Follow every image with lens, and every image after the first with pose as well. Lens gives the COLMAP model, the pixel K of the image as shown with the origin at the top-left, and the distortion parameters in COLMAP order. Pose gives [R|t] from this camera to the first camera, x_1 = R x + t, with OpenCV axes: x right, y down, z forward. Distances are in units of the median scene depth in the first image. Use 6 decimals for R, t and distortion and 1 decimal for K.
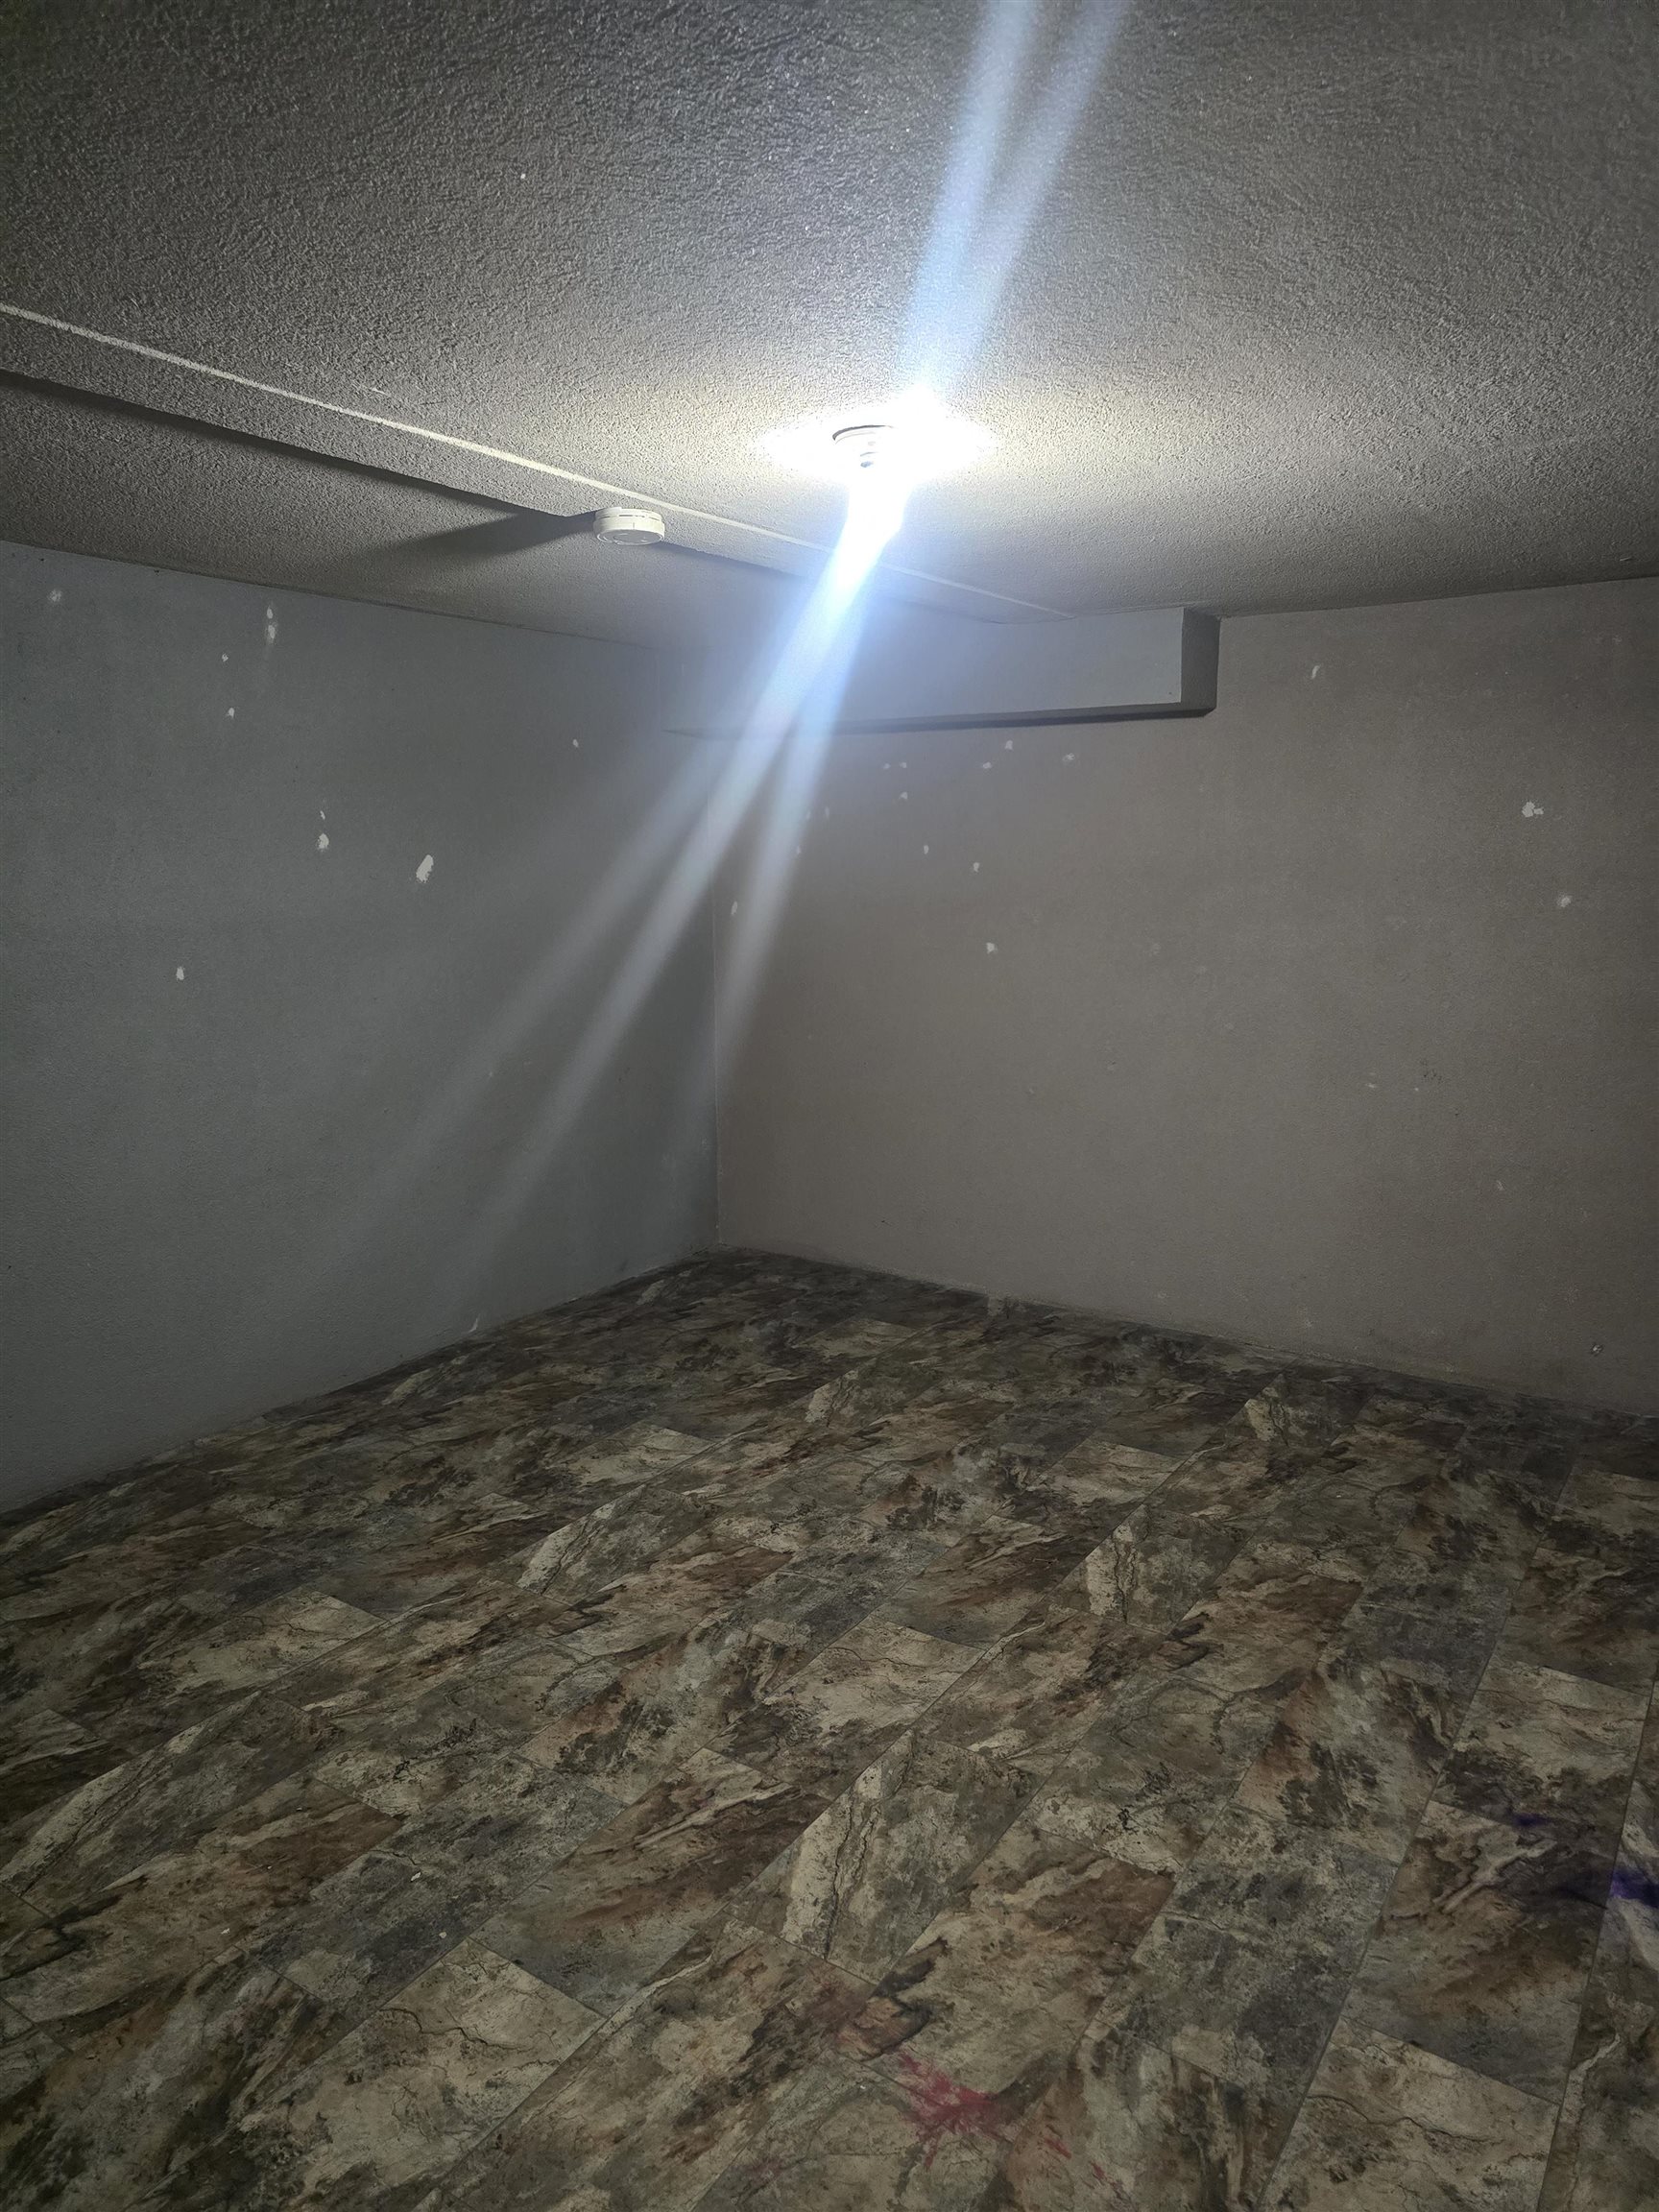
lens RADIAL K [[1480.1, 0, 843.4], [0, 1480.1, 1098.3], [0, 0, 1]] dist [0.036785, -0.034632]
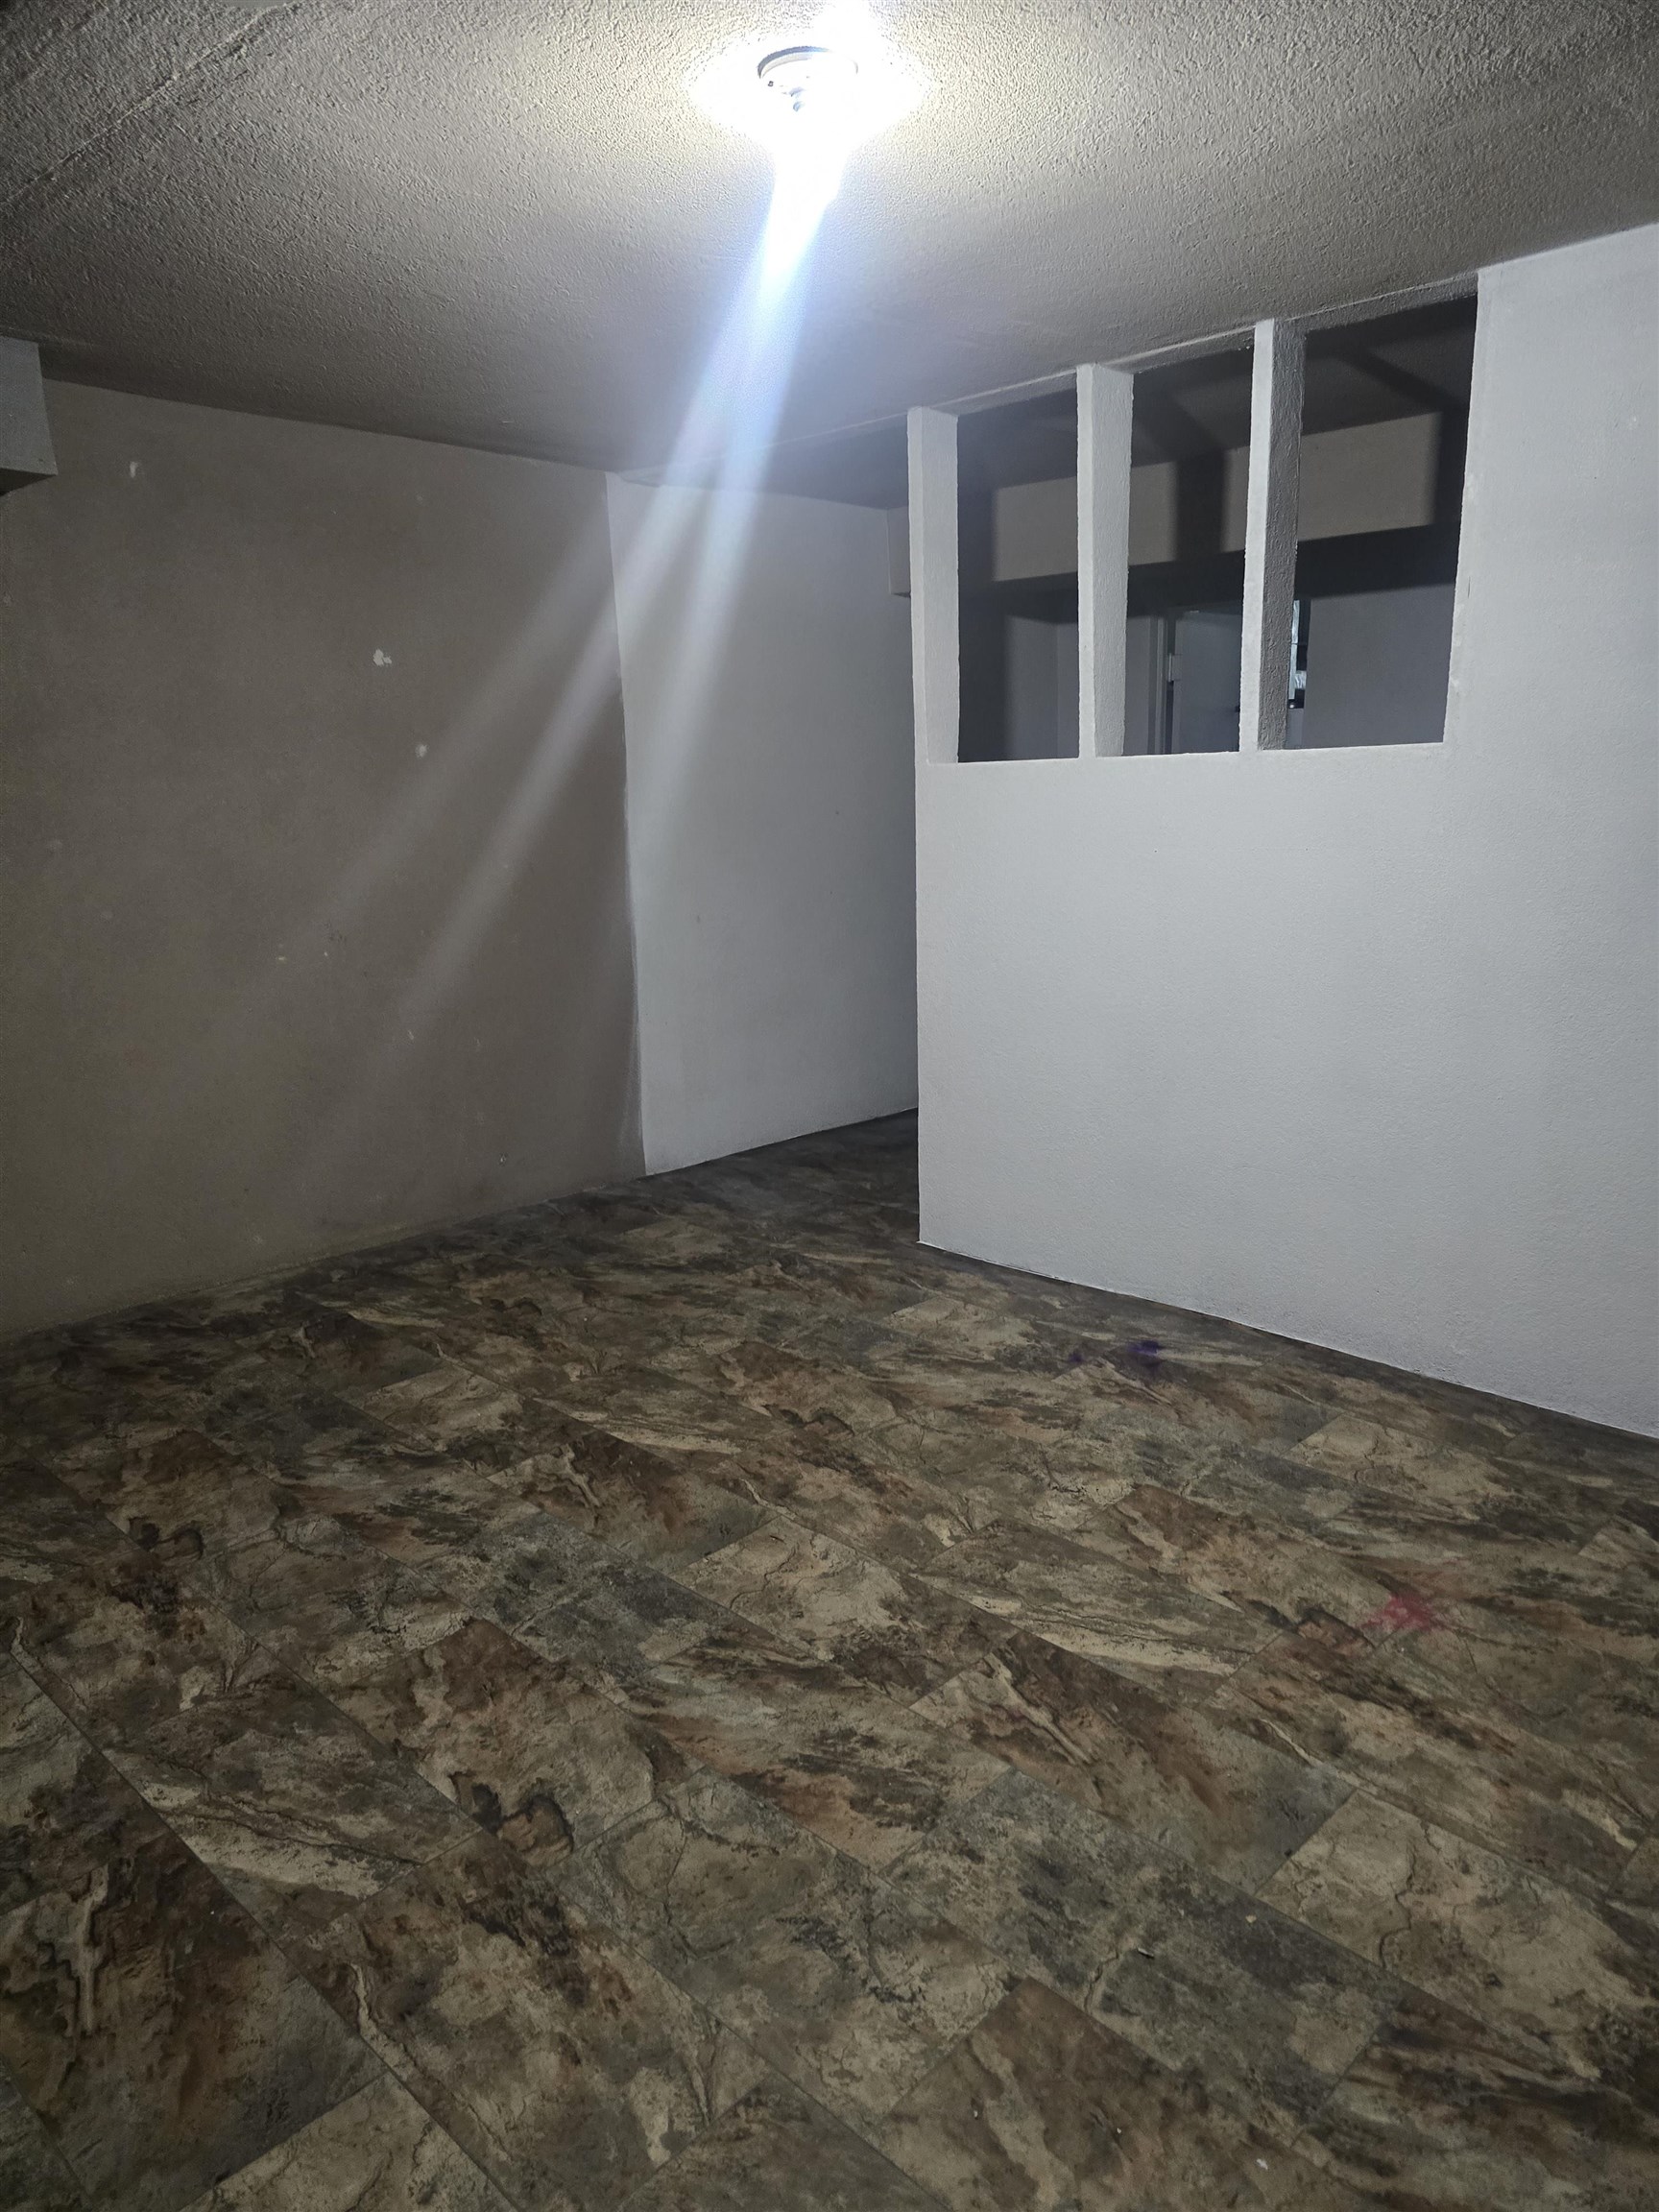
lens RADIAL K [[1480.1, 0, 842.8], [0, 1480.1, 1119.3], [0, 0, 1]] dist [0.036785, -0.034632]
pose [[0.195036, -0.228497, 0.953808, -0.758338], [0.187861, 0.963181, 0.192329, -0.040014], [-0.962636, 0.141673, 0.230781, 0.746350]]
